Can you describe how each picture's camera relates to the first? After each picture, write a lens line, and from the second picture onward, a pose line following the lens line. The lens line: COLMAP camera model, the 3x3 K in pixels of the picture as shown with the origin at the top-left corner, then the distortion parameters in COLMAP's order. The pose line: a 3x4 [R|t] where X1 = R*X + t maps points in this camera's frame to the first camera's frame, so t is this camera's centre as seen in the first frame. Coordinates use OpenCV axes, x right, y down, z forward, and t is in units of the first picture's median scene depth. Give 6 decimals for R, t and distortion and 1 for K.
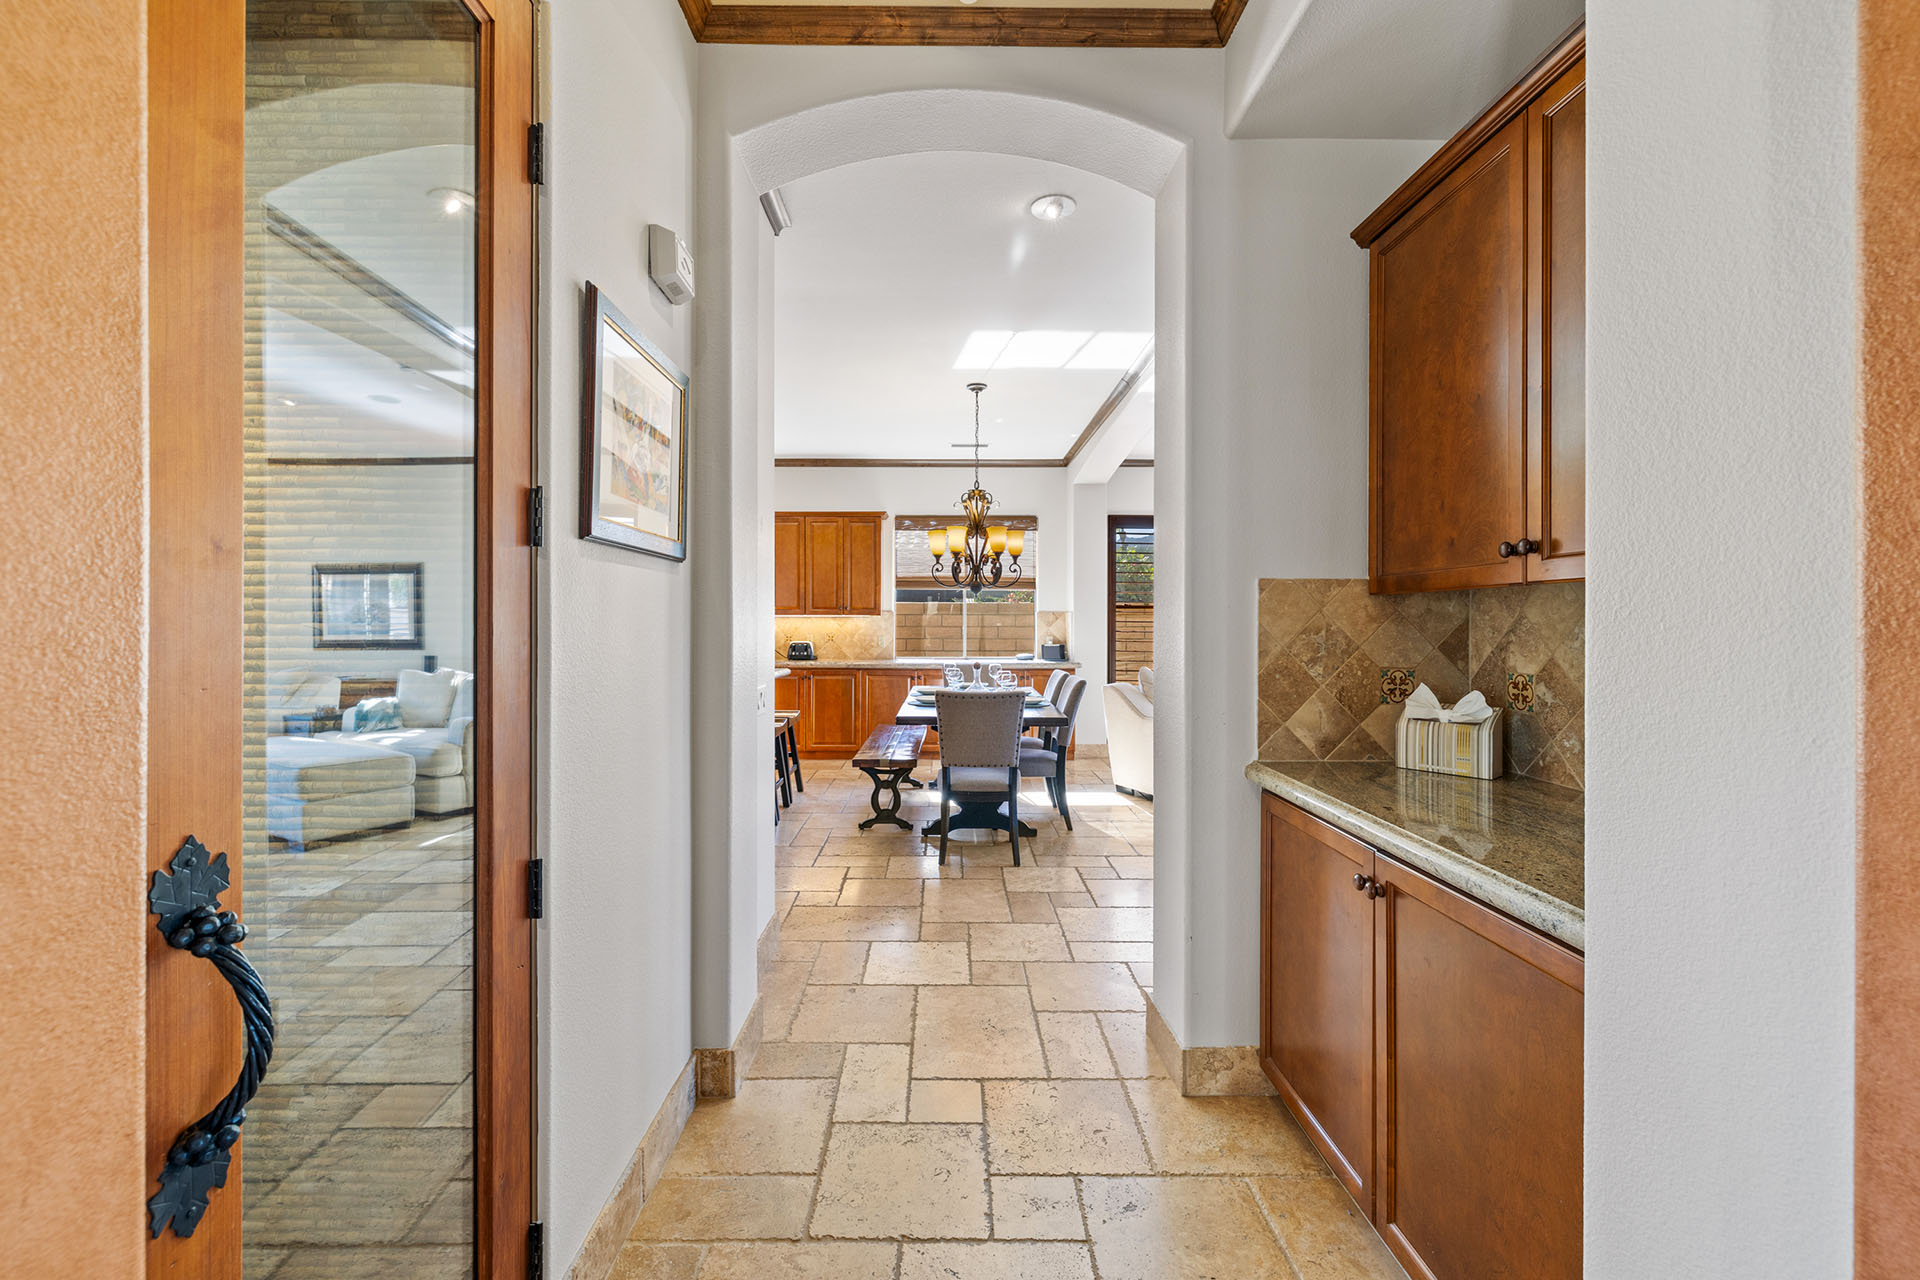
lens RADIAL K [[821.2, 0, 948.4], [0, 821.2, 627.8], [0, 0, 1]] dist [-0.000801, -0.000003]
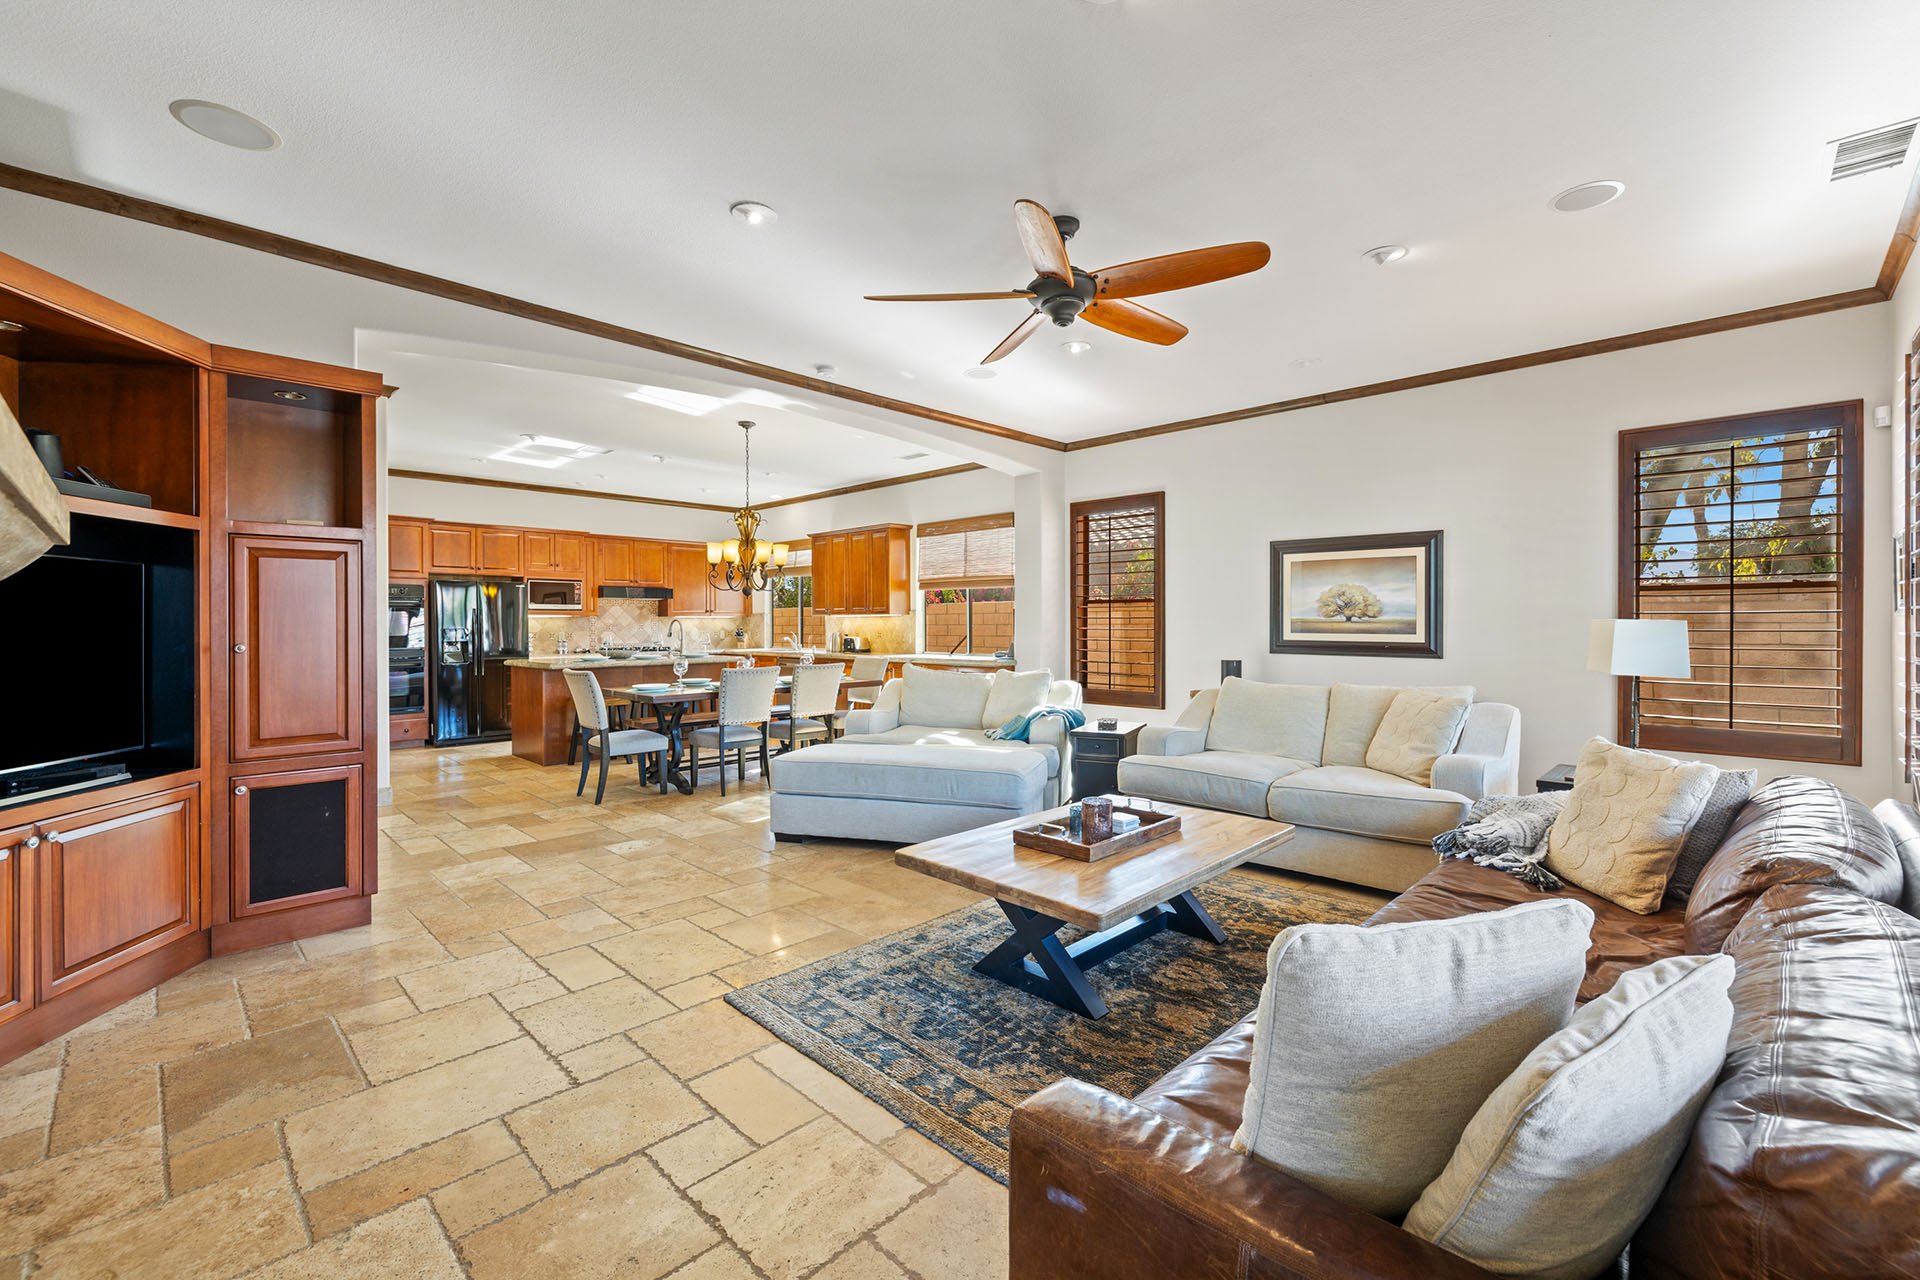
lens RADIAL K [[804.5, 0, 954.1], [0, 804.5, 623.1], [0, 0, 1]] dist [0.002892, -0.000772]
pose [[0.709028, -0.002870, -0.705175, 0.755025], [0.001253, 0.999995, -0.002809, -0.000428], [0.705179, 0.001108, 0.709028, 0.270832]]
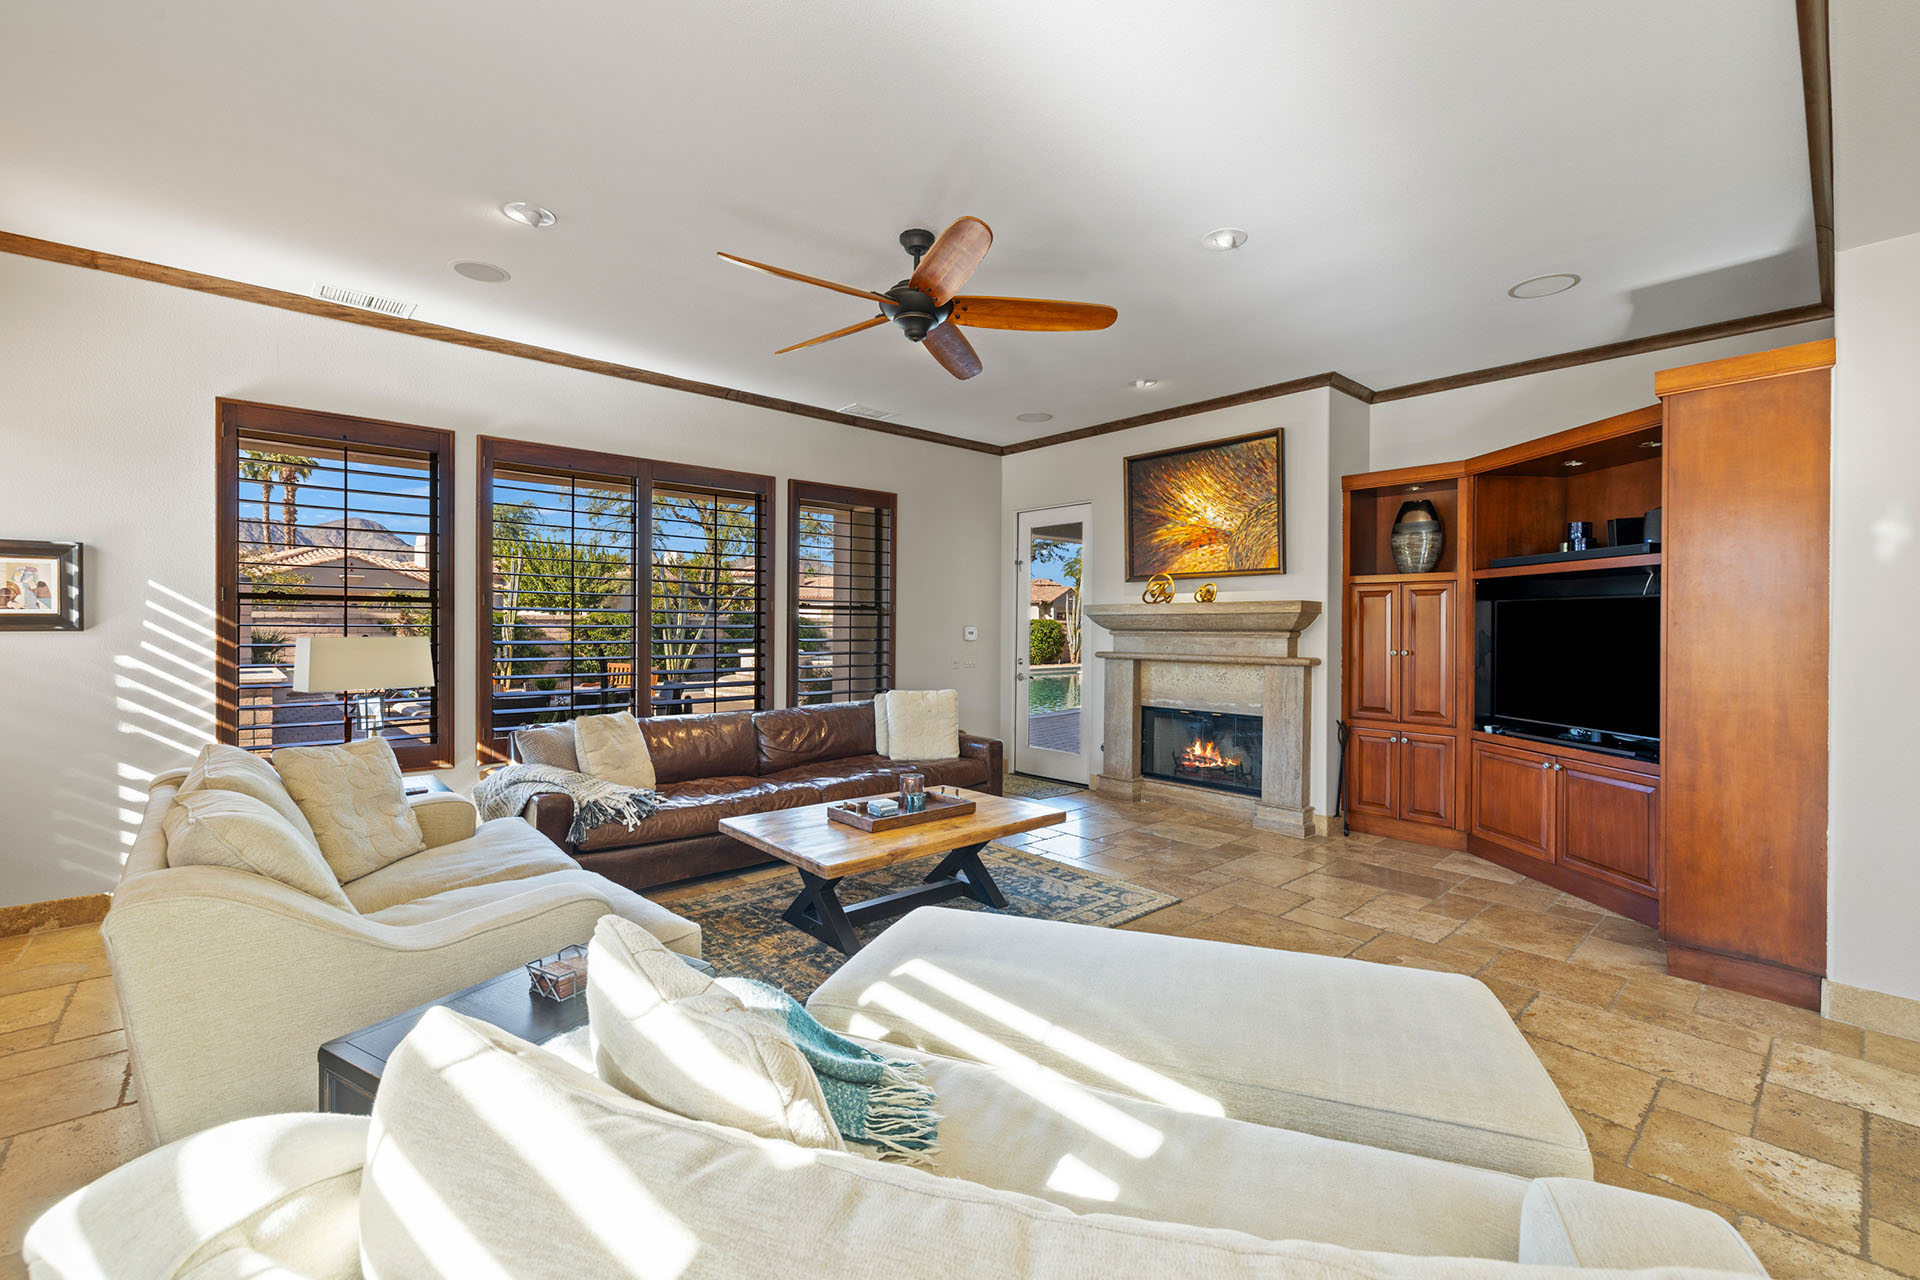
lens RADIAL K [[804.5, 0, 949.0], [0, 804.5, 635.5], [0, 0, 1]] dist [0.002892, -0.000772]
pose [[-0.660592, -0.008105, 0.750701, 0.179994], [-0.004939, 0.999967, 0.006450, -0.006490], [-0.750729, 0.000553, -0.660610, 0.865572]]
